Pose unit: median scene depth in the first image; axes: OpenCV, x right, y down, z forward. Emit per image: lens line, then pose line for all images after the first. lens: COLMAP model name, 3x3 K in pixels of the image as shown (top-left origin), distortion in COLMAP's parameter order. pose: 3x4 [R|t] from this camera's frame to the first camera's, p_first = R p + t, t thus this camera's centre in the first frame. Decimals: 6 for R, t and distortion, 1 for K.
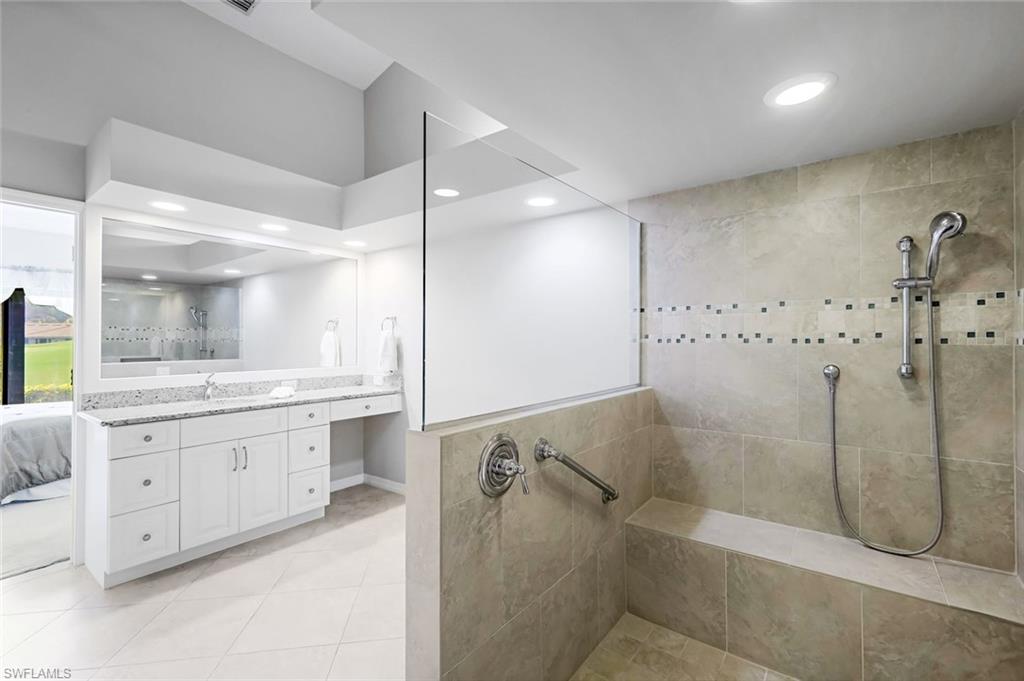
lens RADIAL K [[445.6, 0, 508.3], [0, 445.6, 336.1], [0, 0, 1]] dist [0.001123, -0.001323]
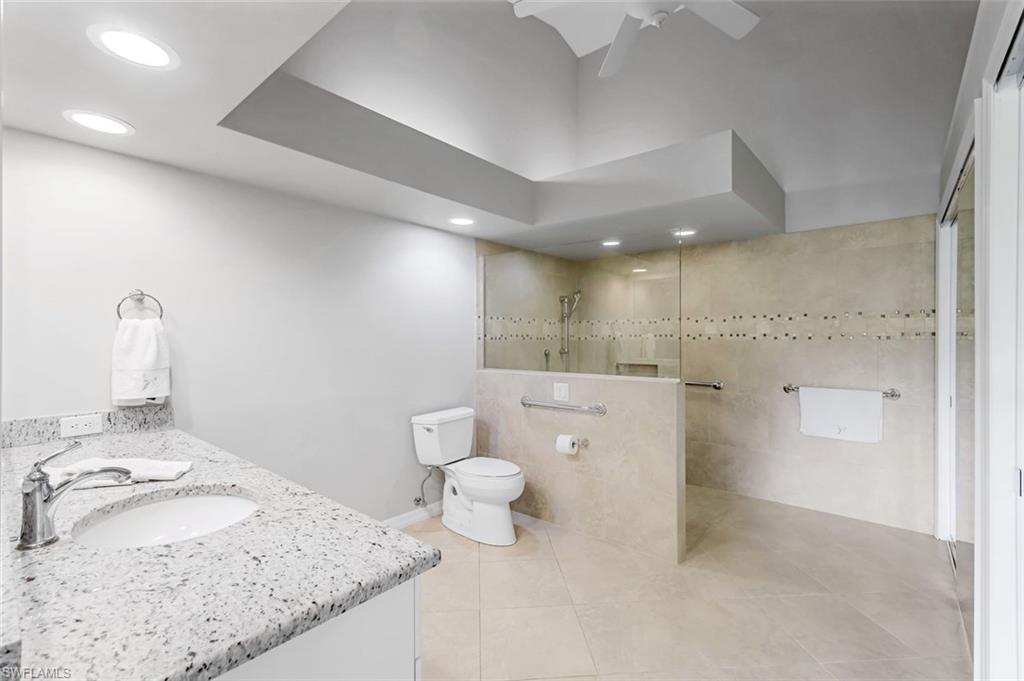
lens RADIAL K [[445.6, 0, 508.3], [0, 445.6, 340.6], [0, 0, 1]] dist [0.001123, -0.001323]
pose [[0.048463, -0.006128, 0.998806, -1.337730], [-0.008928, 0.999939, 0.006569, 0.008180], [-0.998785, -0.009235, 0.048406, 0.985943]]
